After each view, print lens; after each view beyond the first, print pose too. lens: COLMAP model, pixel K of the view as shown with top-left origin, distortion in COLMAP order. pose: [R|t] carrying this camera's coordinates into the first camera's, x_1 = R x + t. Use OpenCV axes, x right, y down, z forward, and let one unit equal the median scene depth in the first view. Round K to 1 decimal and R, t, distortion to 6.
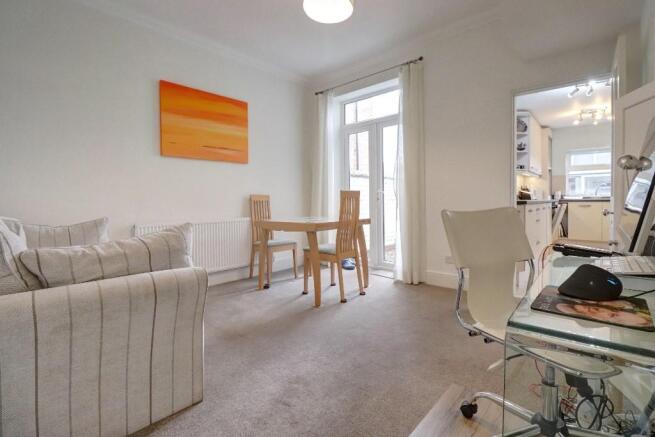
lens RADIAL K [[307.8, 0, 334.6], [0, 307.8, 201.5], [0, 0, 1]] dist [-0.015047, -0.001845]
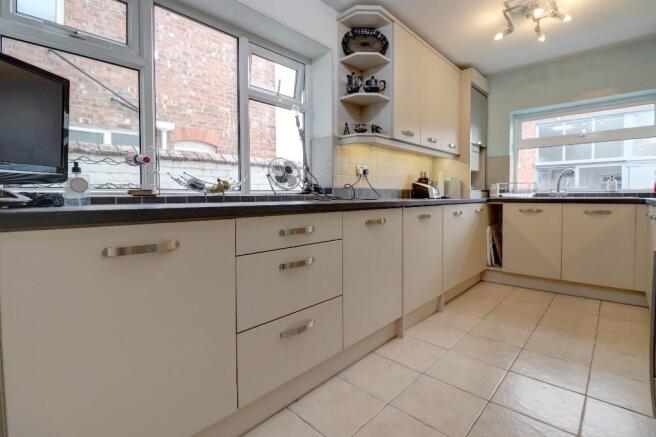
lens RADIAL K [[308.2, 0, 329.4], [0, 308.2, 205.1], [0, 0, 1]] dist [-0.015047, -0.001845]
pose [[0.999303, 0.005710, -0.036899, 0.465803], [-0.004920, 0.999757, 0.021470, -0.004604], [0.037012, -0.021273, 0.999088, 0.432396]]
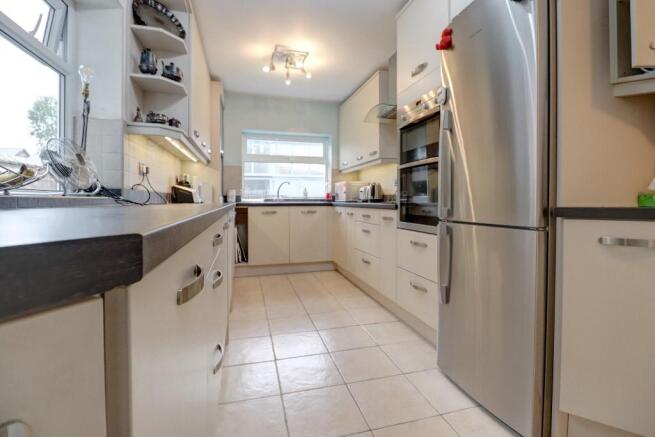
lens RADIAL K [[307.8, 0, 331.6], [0, 307.8, 204.5], [0, 0, 1]] dist [-0.015047, -0.001845]
pose [[0.541883, -0.000027, 0.840454, 0.315092], [0.004010, 0.999989, -0.002553, -0.000520], [-0.840444, 0.004754, 0.541877, 0.495261]]
